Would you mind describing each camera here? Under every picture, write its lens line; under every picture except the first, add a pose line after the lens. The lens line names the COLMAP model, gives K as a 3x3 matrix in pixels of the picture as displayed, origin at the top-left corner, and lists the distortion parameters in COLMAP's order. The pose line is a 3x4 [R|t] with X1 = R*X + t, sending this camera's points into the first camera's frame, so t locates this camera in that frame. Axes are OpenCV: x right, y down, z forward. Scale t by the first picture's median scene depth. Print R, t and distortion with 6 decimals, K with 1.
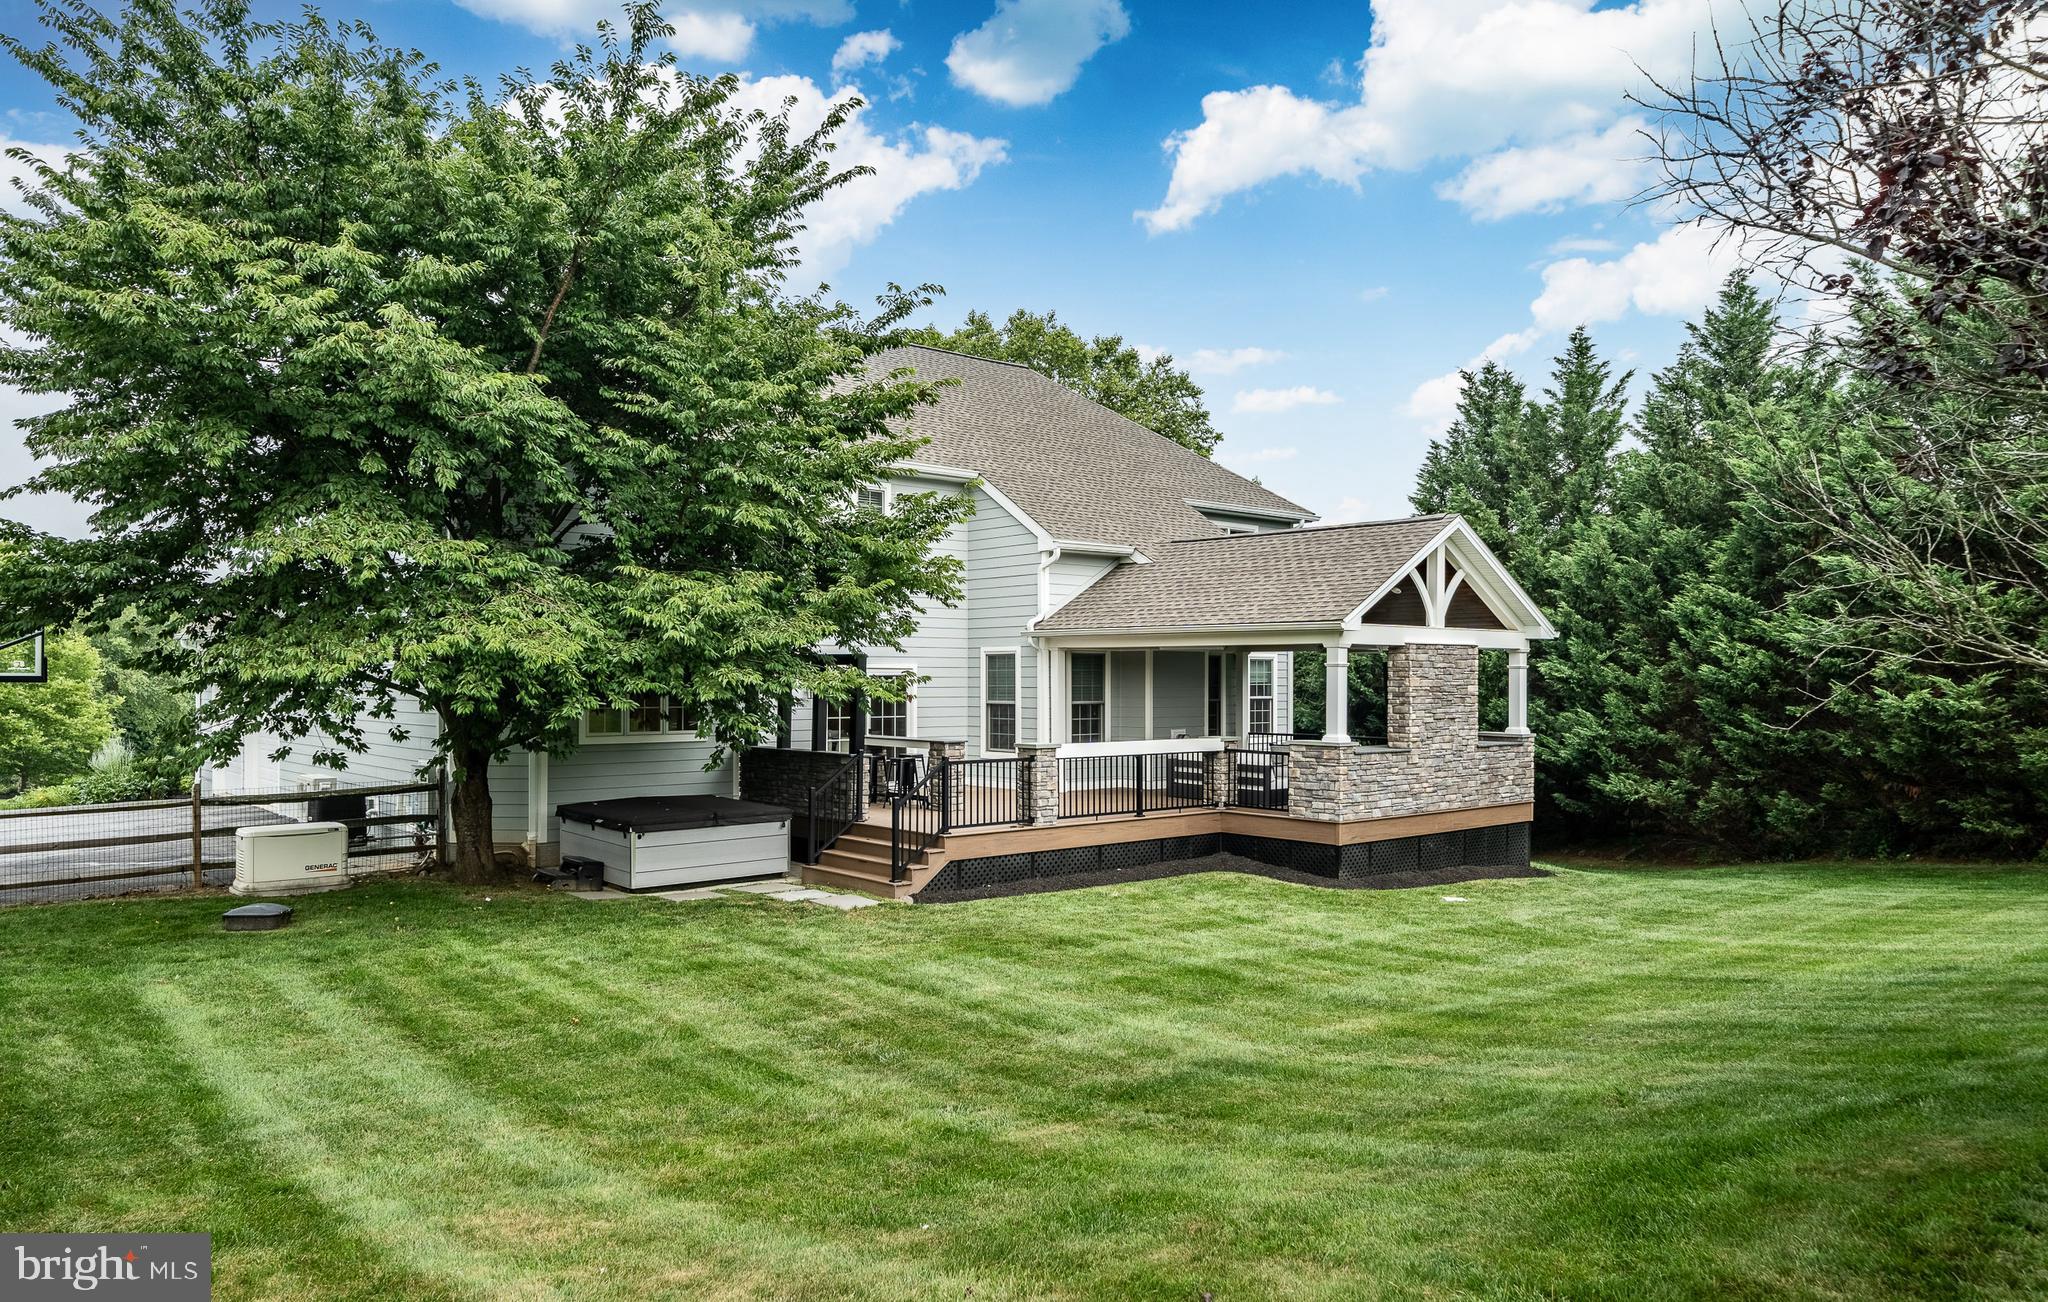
lens RADIAL K [[1402.8, 0, 1023.9], [0, 1402.8, 688.2], [0, 0, 1]] dist [0.001885, 0.000578]
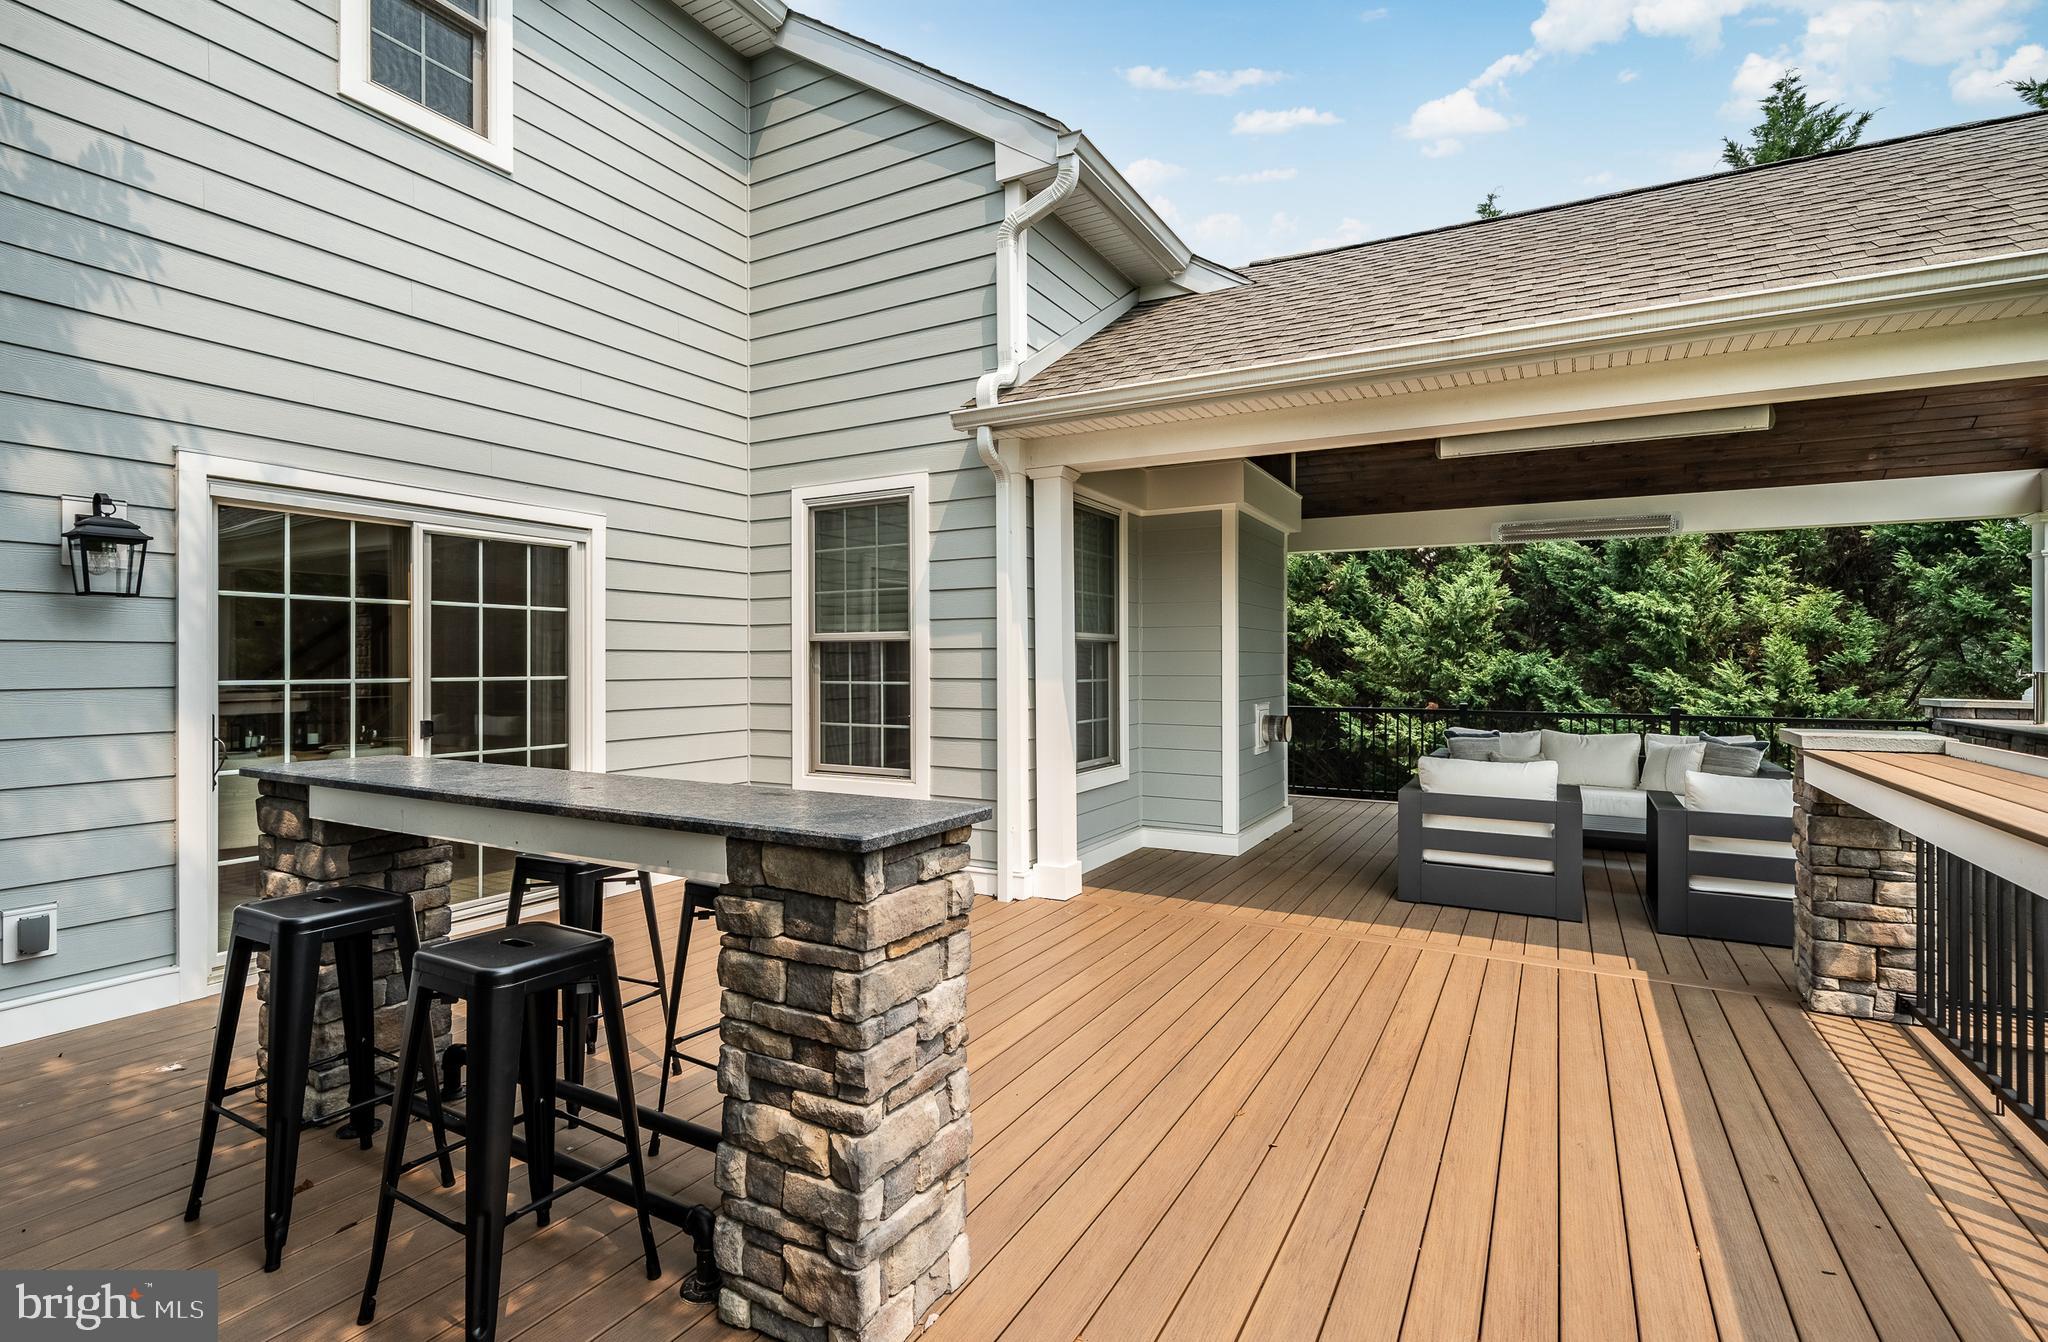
lens RADIAL K [[958.5, 0, 1017.4], [0, 958.5, 668.1], [0, 0, 1]] dist [-0.002089, 0.000088]
pose [[0.944928, -0.004489, 0.327248, -0.064537], [0.005569, 0.999982, -0.002362, 0.020754], [-0.327231, 0.004054, 0.944936, 0.831176]]
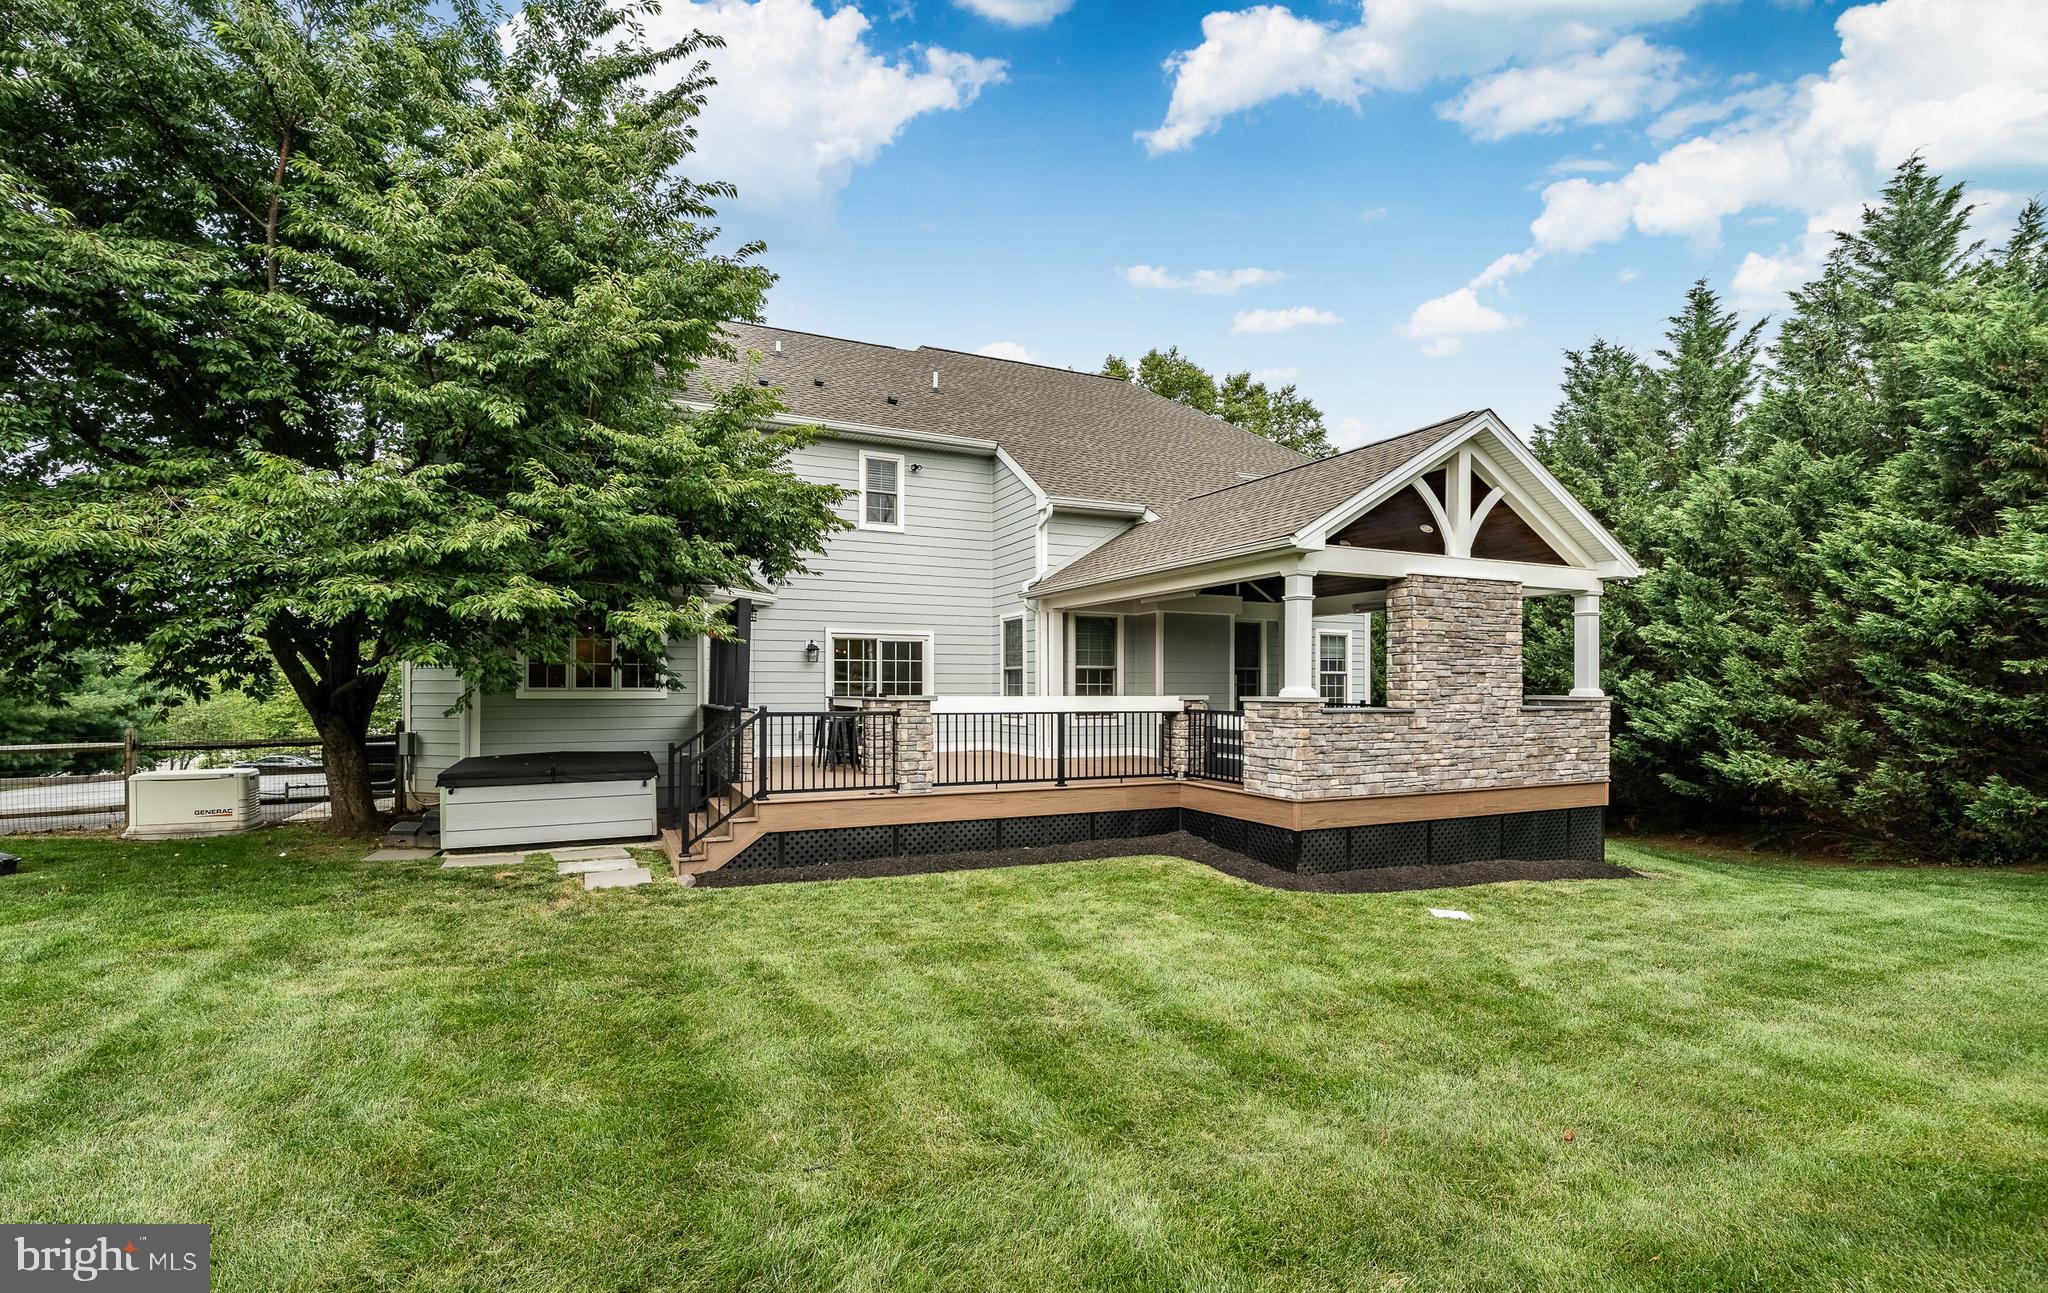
lens RADIAL K [[925.5, 0, 1017.8], [0, 925.5, 692.5], [0, 0, 1]] dist [0.000050, -0.000487]
pose [[0.960326, 0.000454, -0.278878, 0.188300], [-0.001427, 0.999994, -0.003283, 0.032634], [0.278875, 0.003550, 0.960321, 0.402306]]
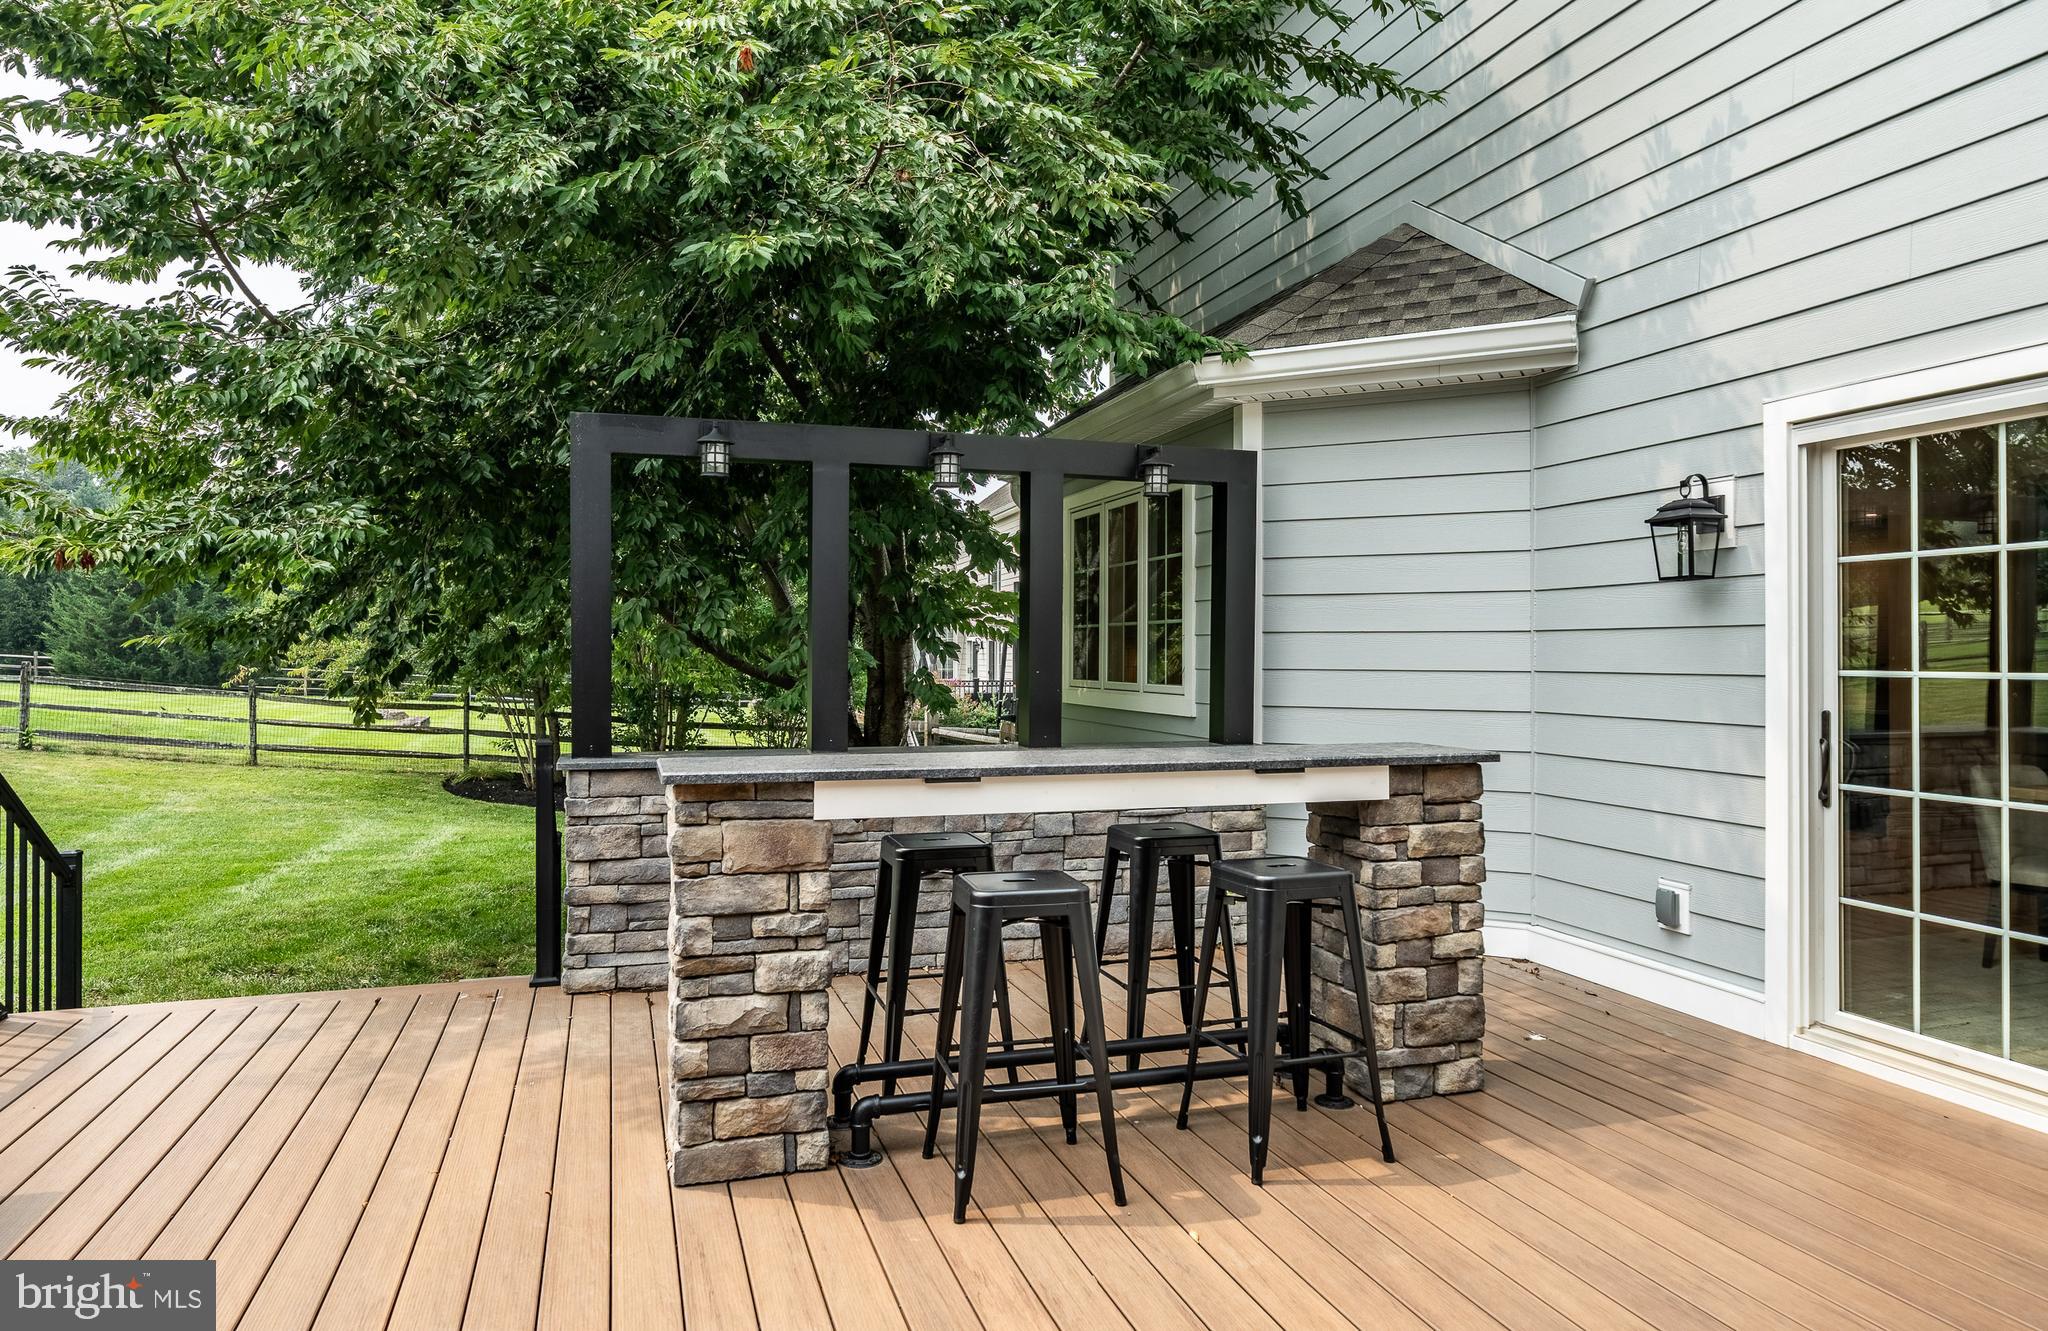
lens RADIAL K [[1259.8, 0, 1017.7], [0, 1259.8, 643.0], [0, 0, 1]] dist [0.002250, 0.000801]
pose [[-0.398122, -0.006278, -0.917311, 0.074322], [-0.004643, 0.999978, -0.004829, 0.019461], [0.917321, 0.002336, -0.398142, 1.011033]]
